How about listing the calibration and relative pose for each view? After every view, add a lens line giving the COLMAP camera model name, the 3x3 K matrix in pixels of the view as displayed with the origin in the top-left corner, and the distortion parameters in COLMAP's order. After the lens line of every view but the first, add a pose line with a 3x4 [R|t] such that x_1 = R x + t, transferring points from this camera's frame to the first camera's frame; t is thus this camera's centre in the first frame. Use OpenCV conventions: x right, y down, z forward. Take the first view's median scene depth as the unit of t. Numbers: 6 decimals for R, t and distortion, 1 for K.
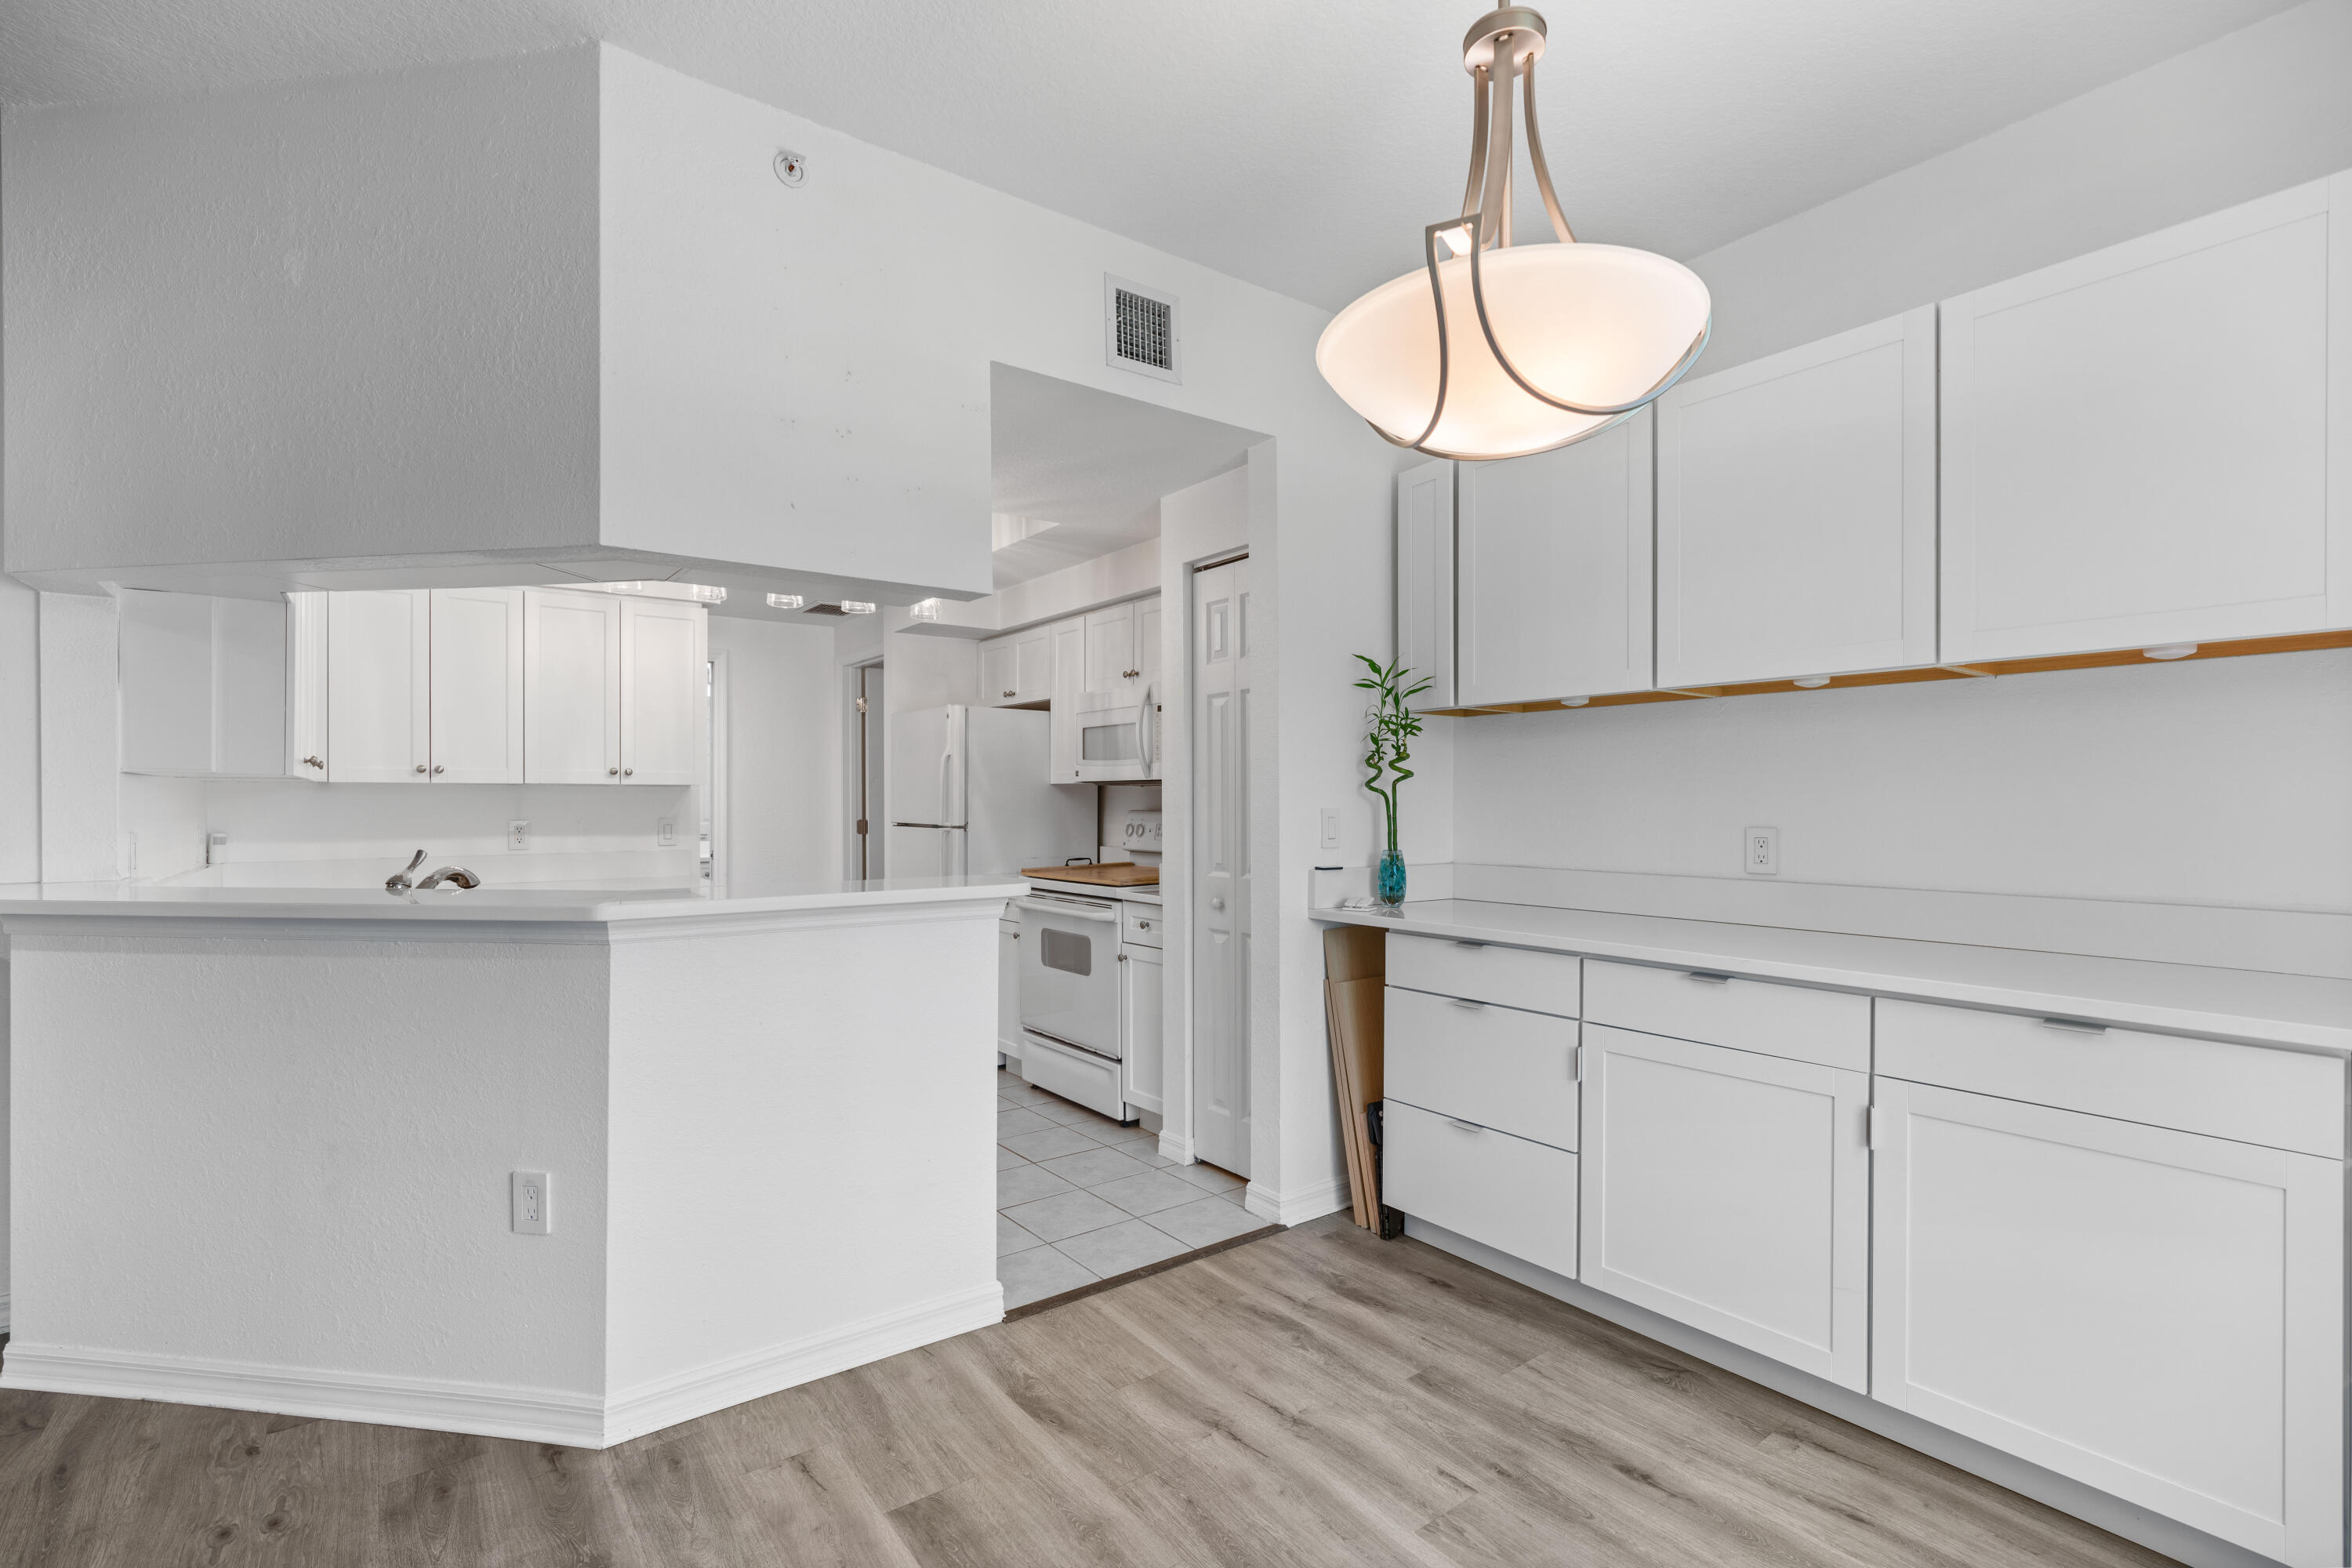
lens RADIAL K [[1056.3, 0, 1156.4], [0, 1056.3, 803.2], [0, 0, 1]] dist [-0.016255, 0.006734]
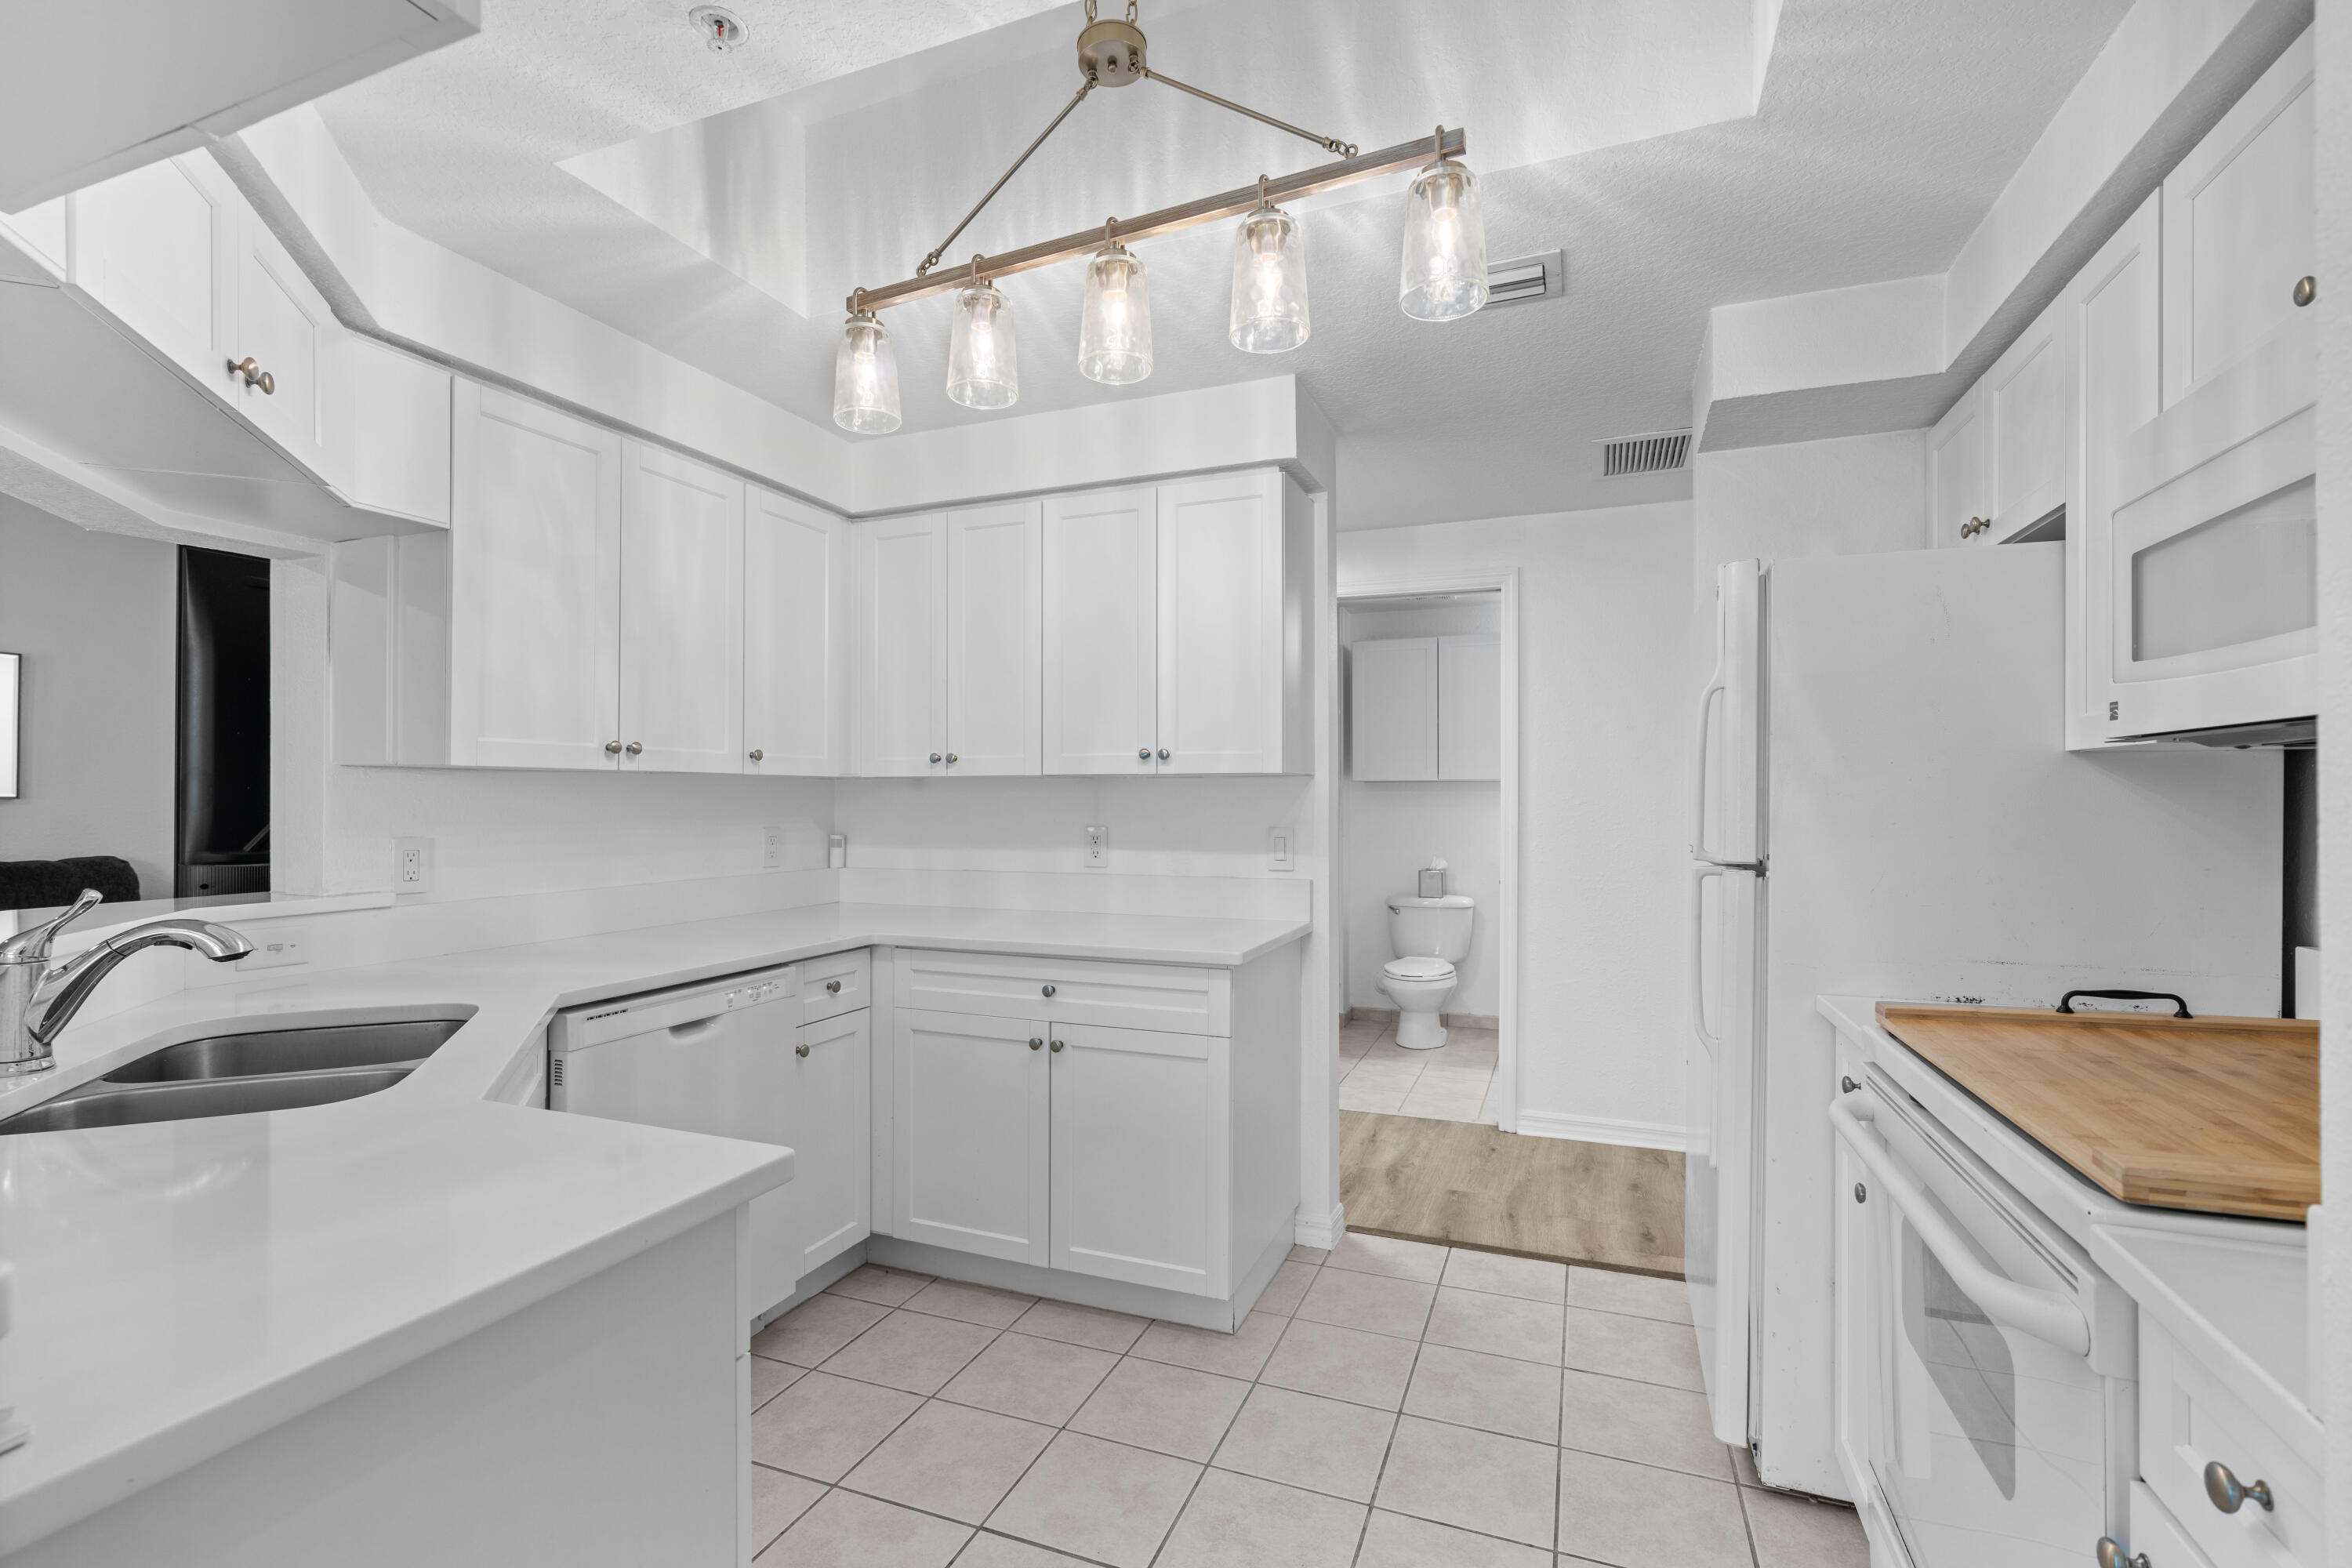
lens RADIAL K [[1066.7, 0, 1134.2], [0, 1066.7, 798.4], [0, 0, 1]] dist [-0.014027, 0.005762]
pose [[0.523055, 0.000084, -0.852299, 0.066161], [-0.002249, 0.999997, -0.001281, -0.003863], [0.852296, 0.002587, 0.523054, 1.116520]]
